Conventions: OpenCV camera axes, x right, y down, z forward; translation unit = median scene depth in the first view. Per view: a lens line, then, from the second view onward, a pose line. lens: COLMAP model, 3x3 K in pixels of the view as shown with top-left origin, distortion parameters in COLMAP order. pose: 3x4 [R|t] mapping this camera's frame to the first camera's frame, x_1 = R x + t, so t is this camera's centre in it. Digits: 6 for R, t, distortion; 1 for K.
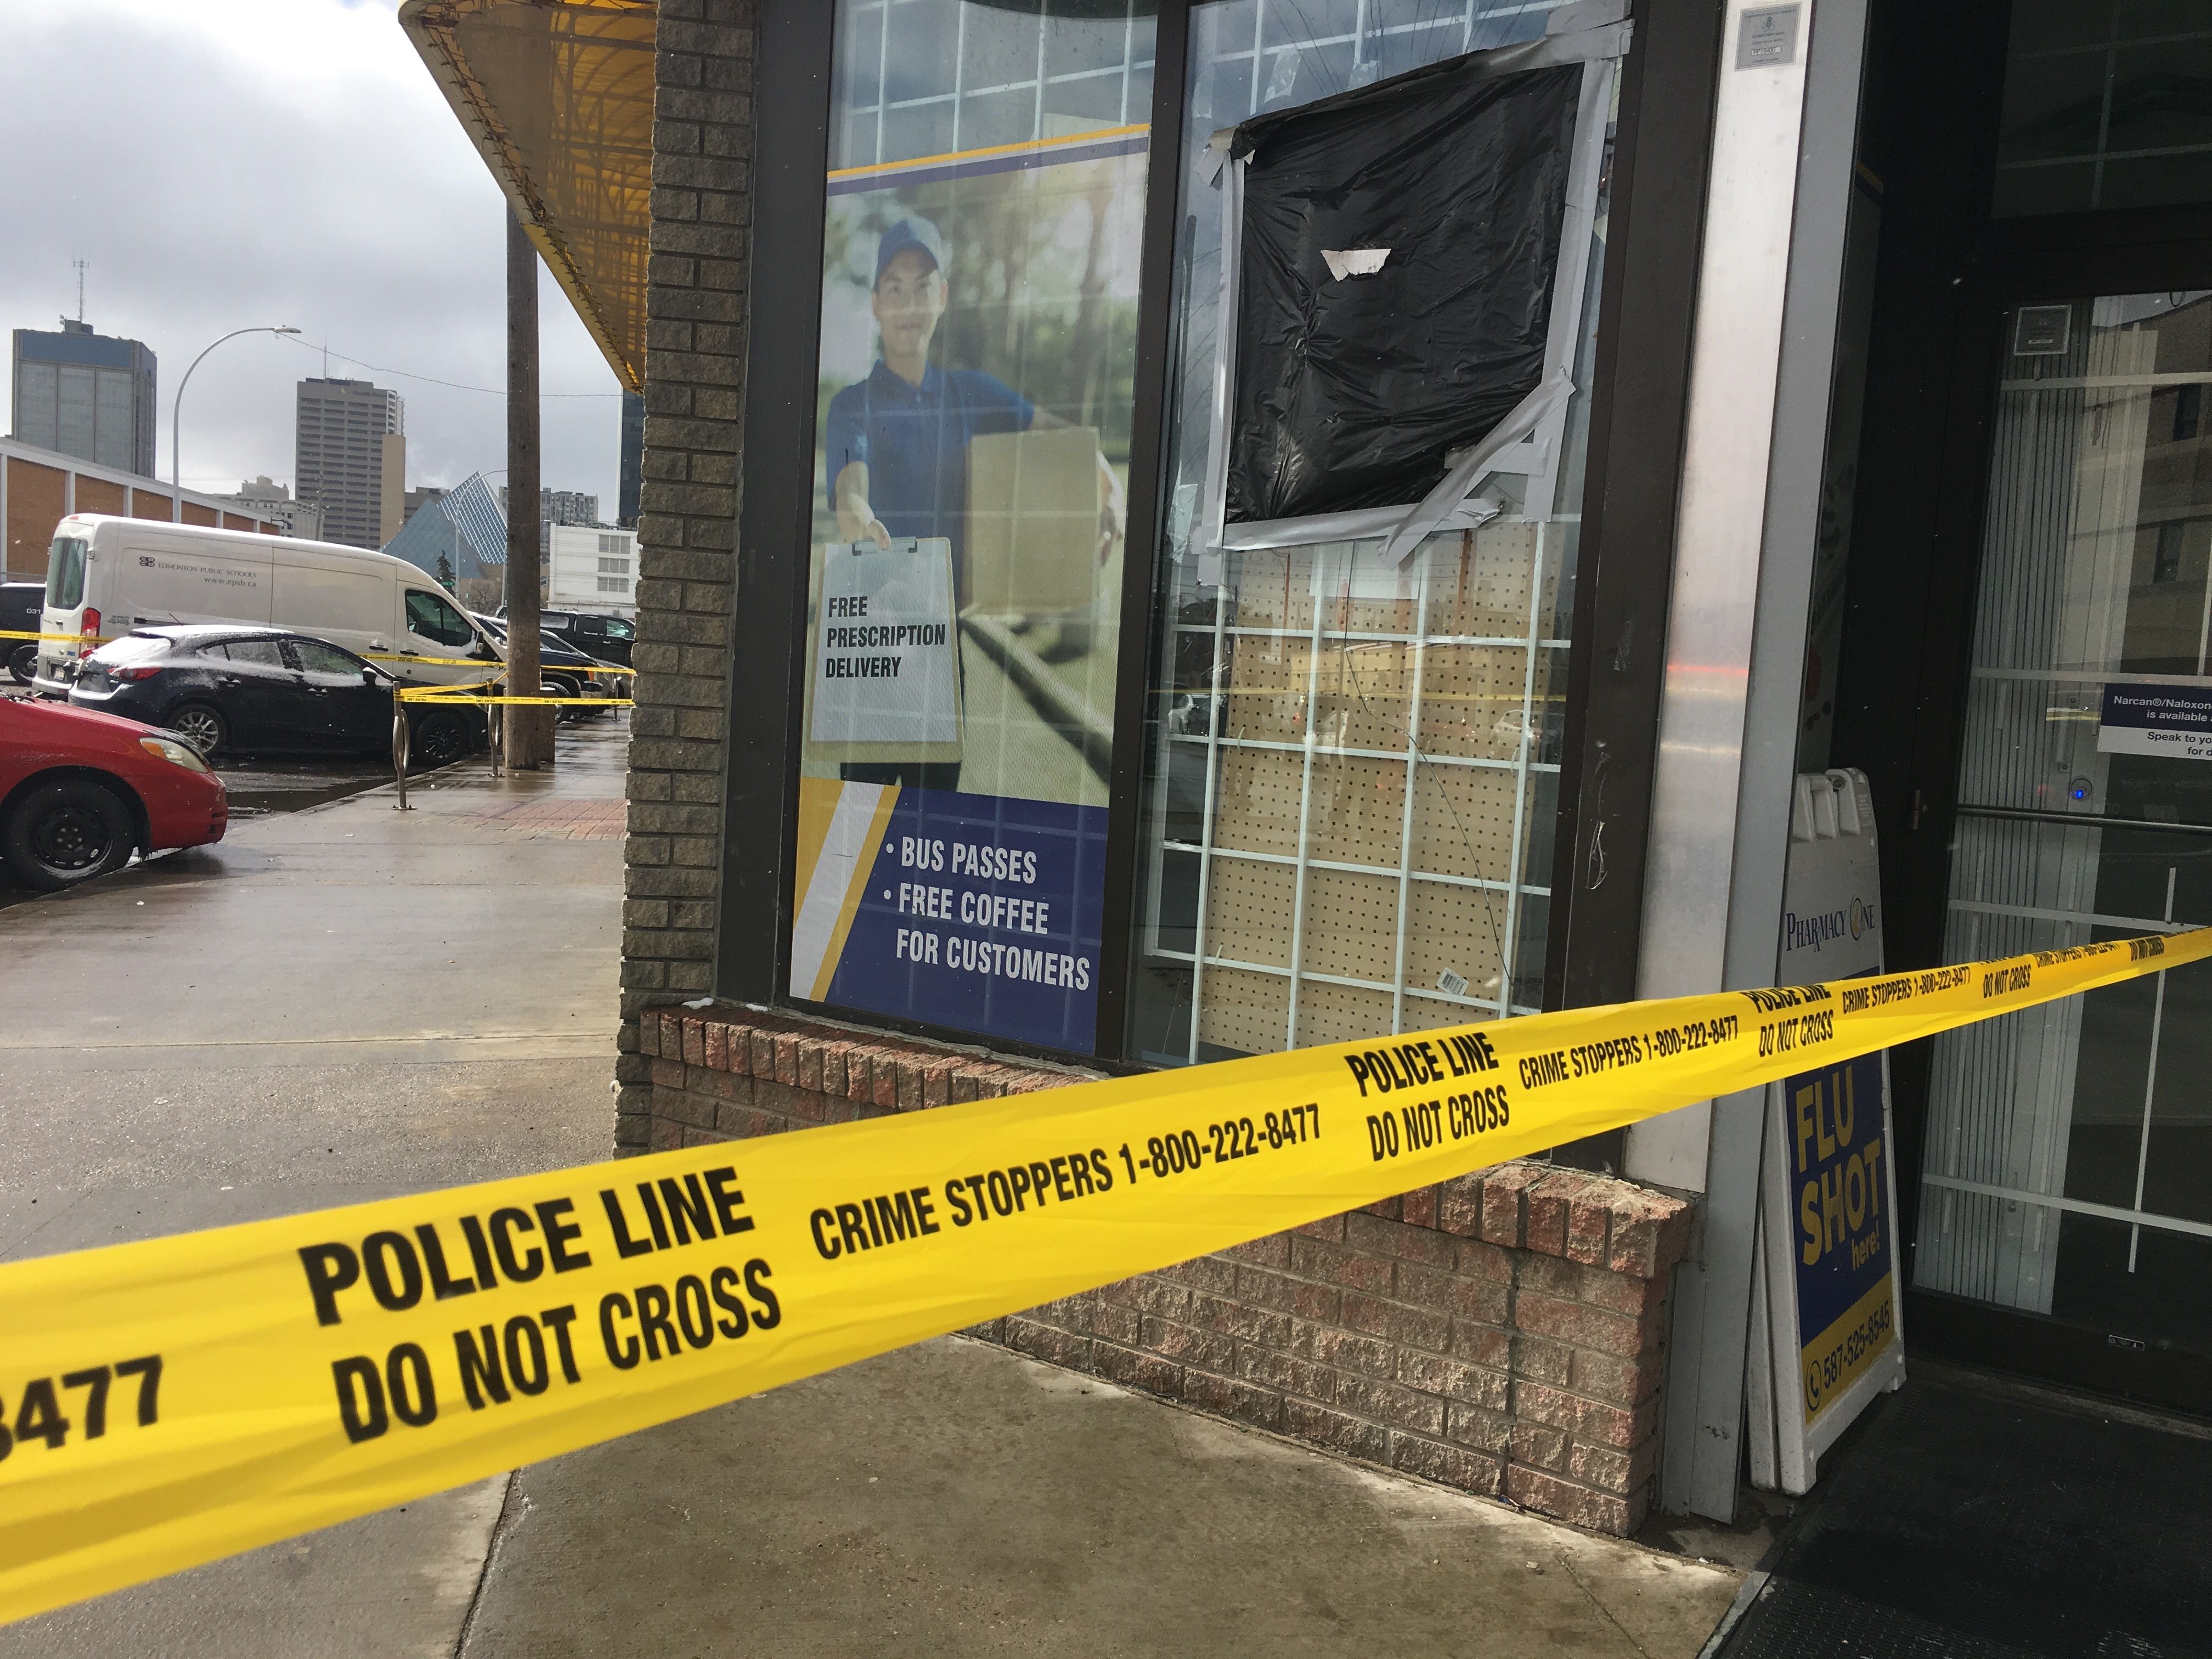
lens RADIAL K [[1868.4, 0, 1114.3], [0, 1868.4, 801.3], [0, 0, 1]] dist [0.082308, -0.105116]
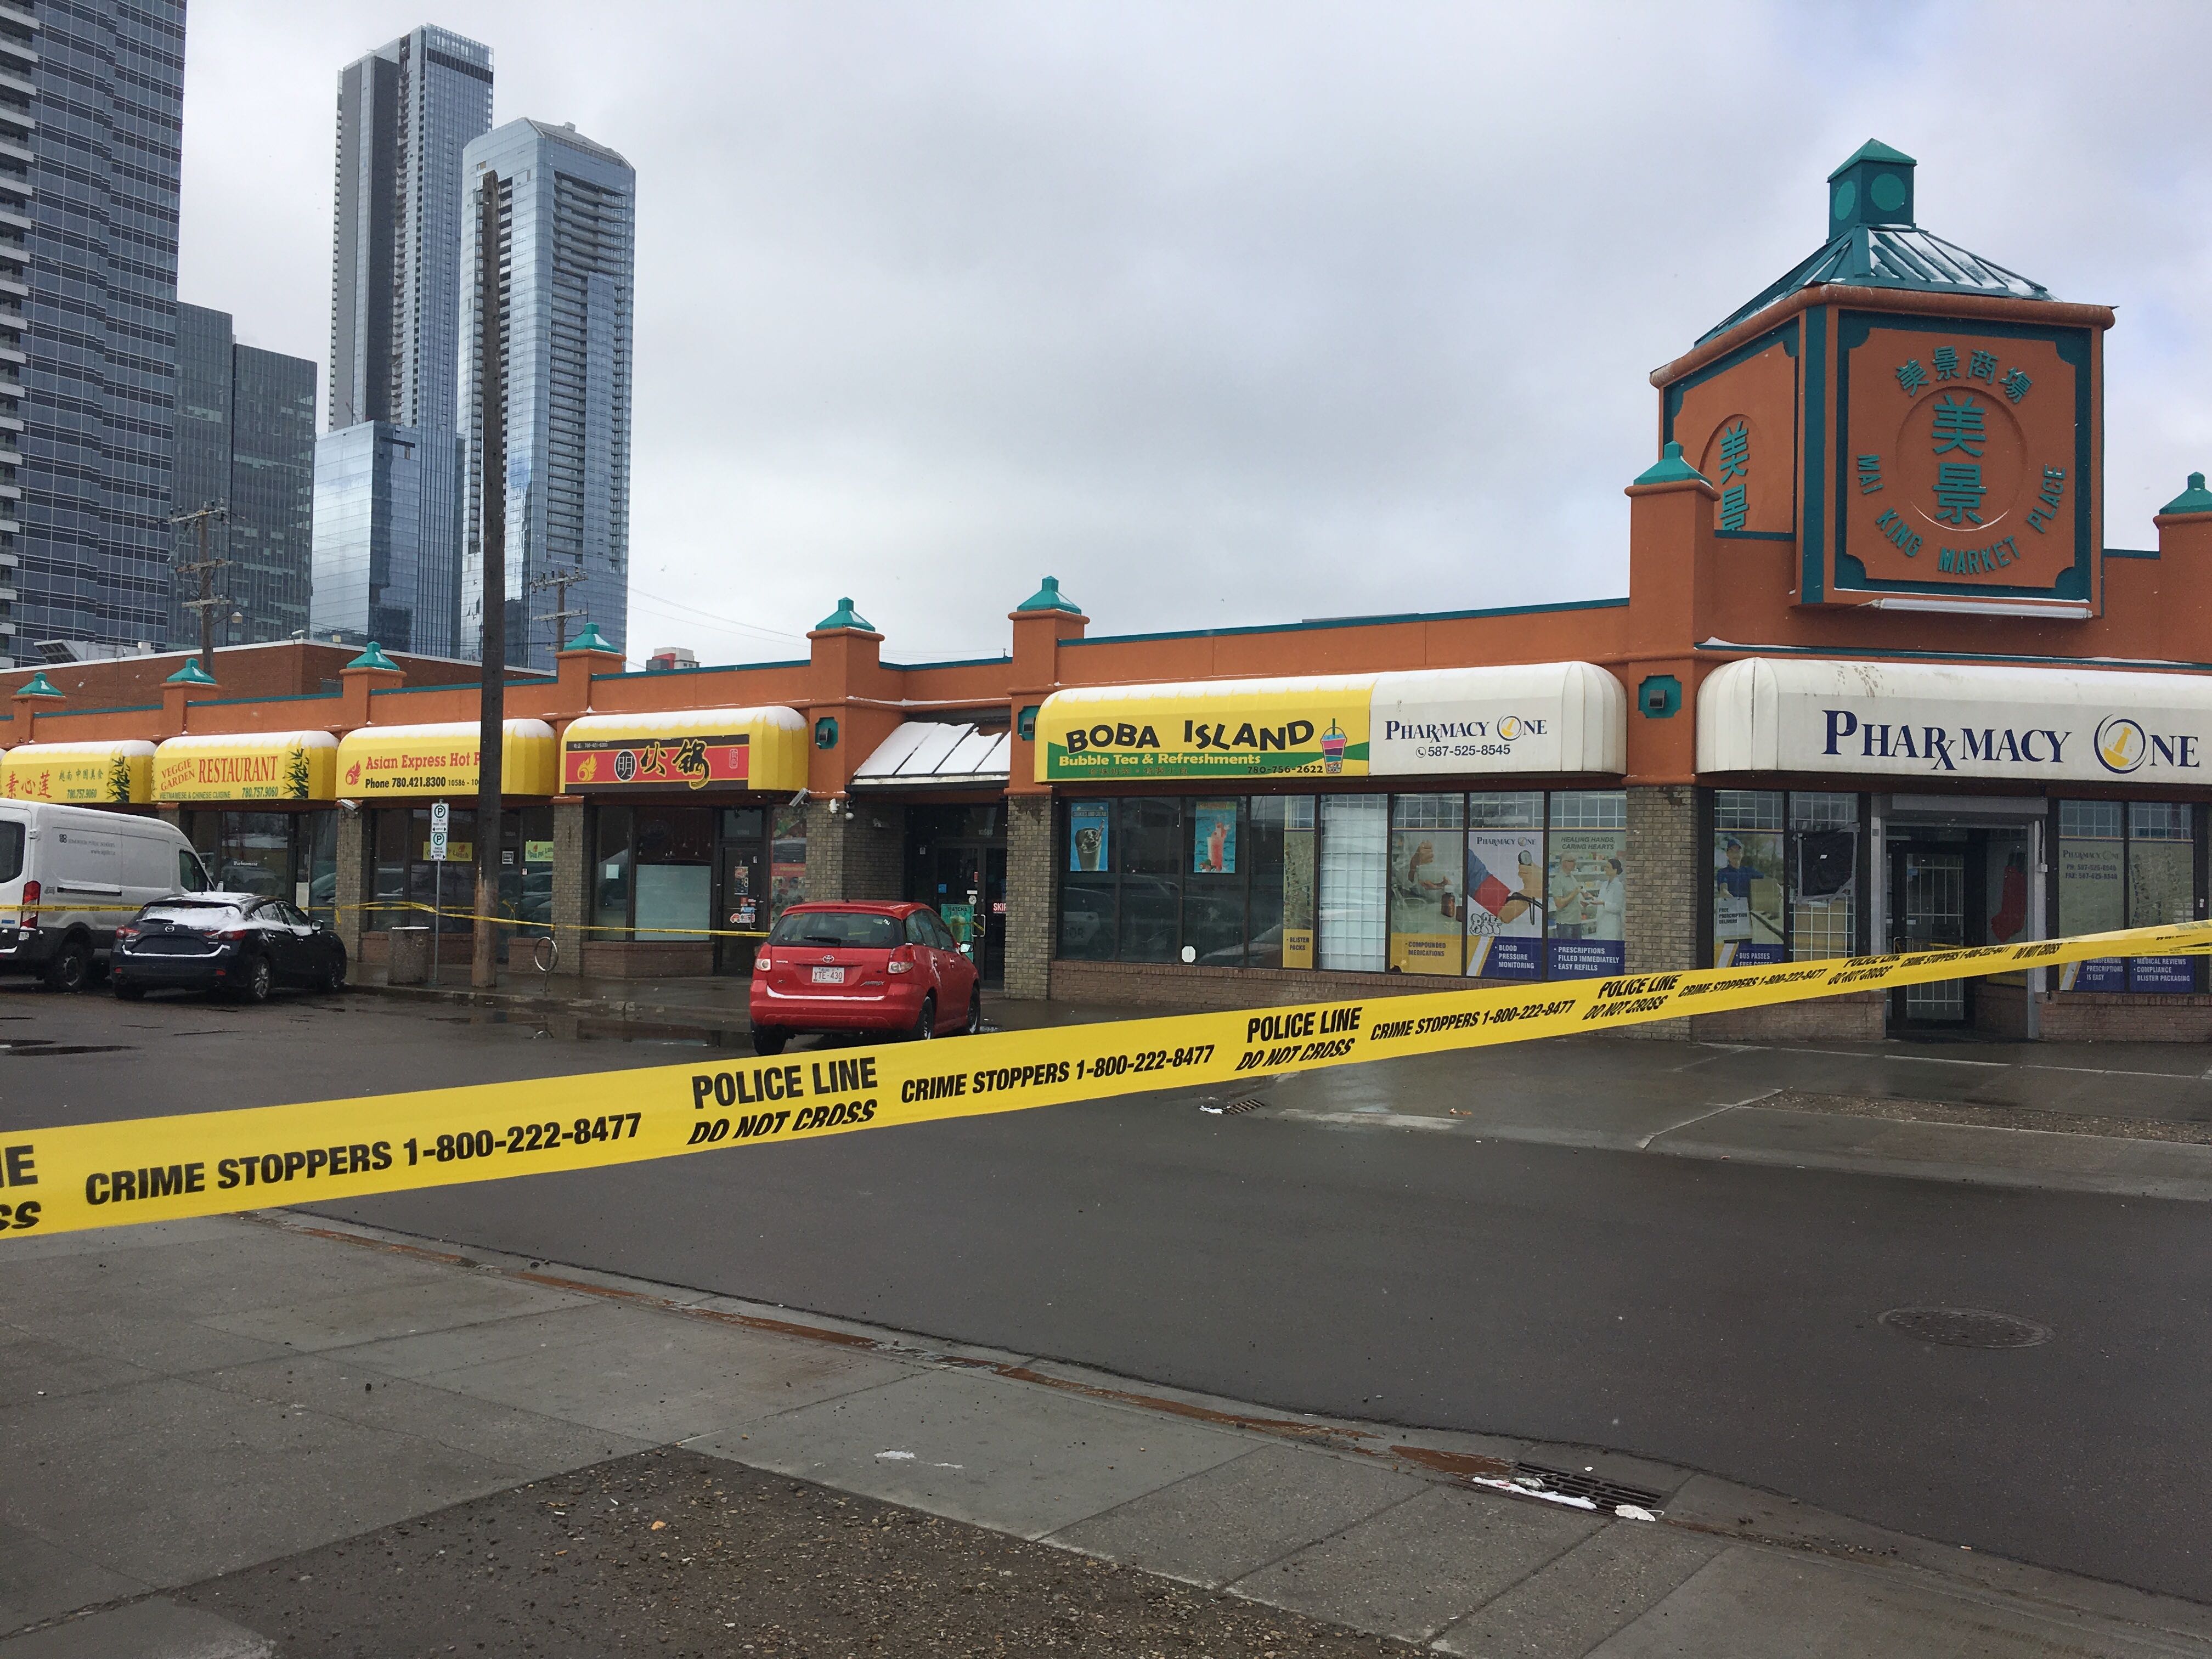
lens RADIAL K [[1861.6, 0, 1097.1], [0, 1861.6, 822.2], [0, 0, 1]] dist [0.075803, -0.082274]
pose [[0.697840, -0.024047, 0.715850, -5.041366], [0.071472, 0.996786, -0.036190, -0.280408], [-0.712679, 0.076418, 0.697316, -1.405833]]
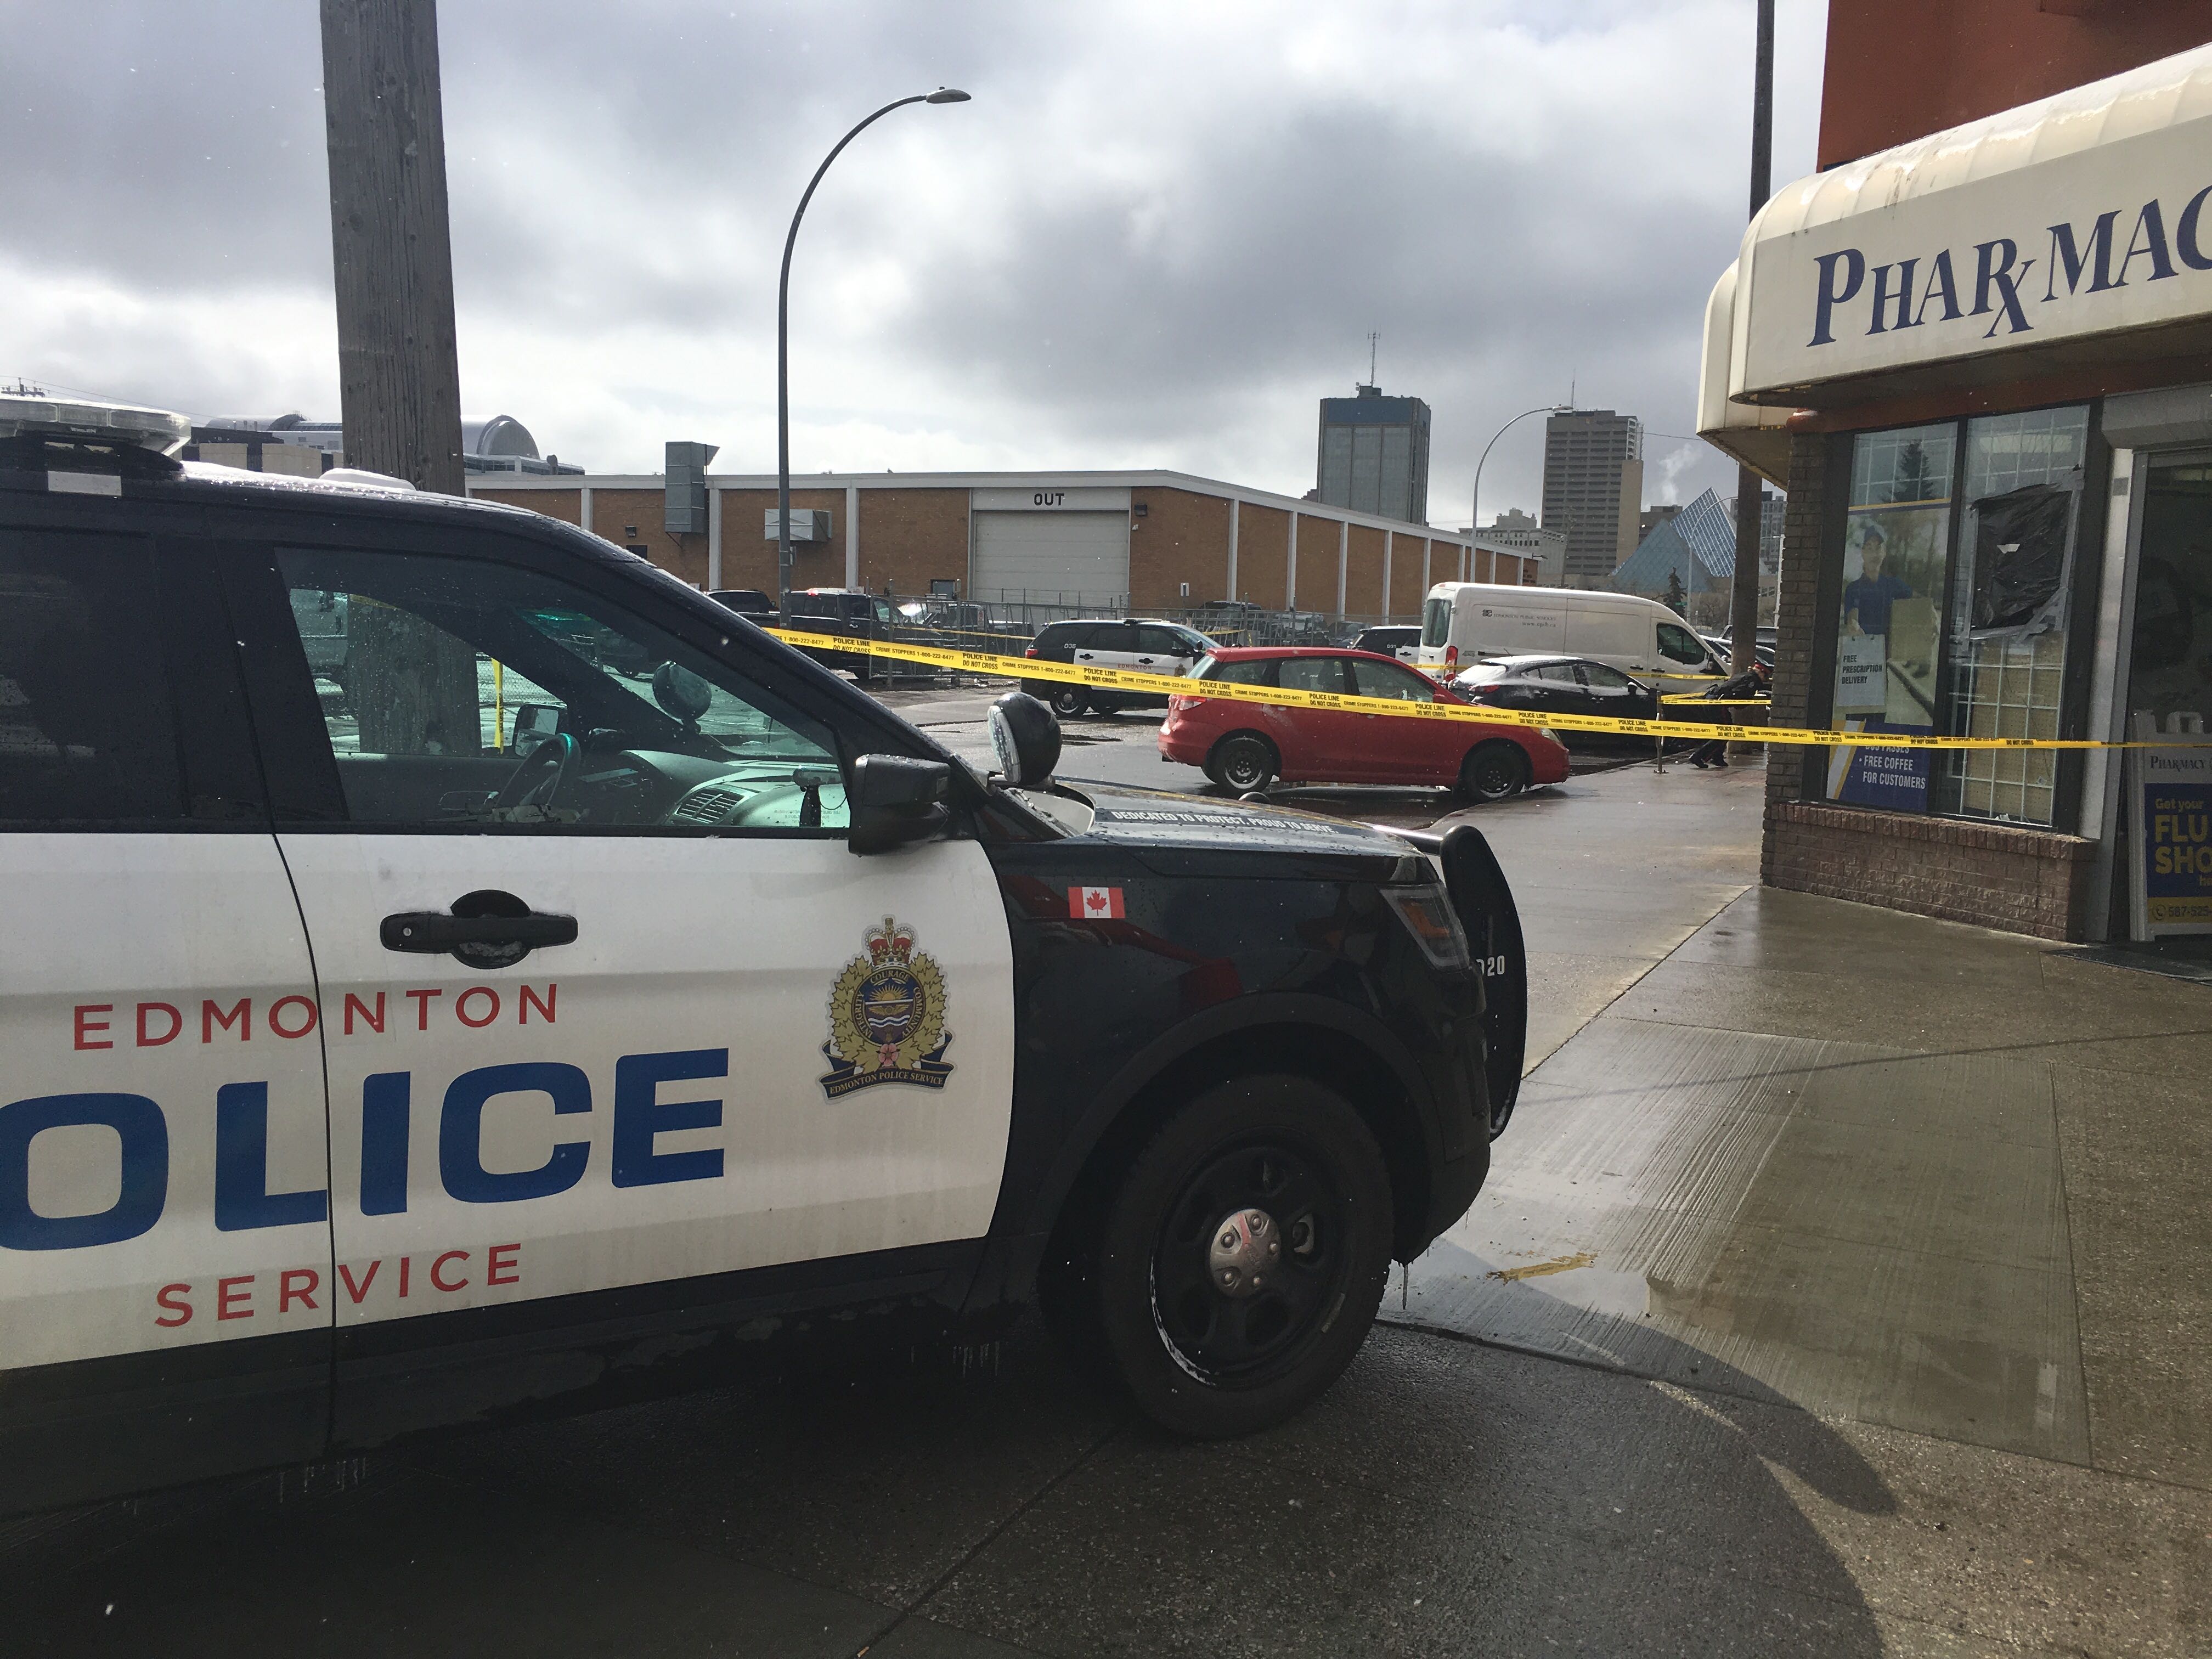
lens RADIAL K [[1861.6, 0, 1097.1], [0, 1861.6, 822.2], [0, 0, 1]] dist [0.075803, -0.082274]
pose [[0.804000, 0.028469, -0.593948, 0.632642], [-0.025197, 0.999587, 0.013804, 0.131463], [0.594096, 0.003867, 0.804385, -1.945789]]
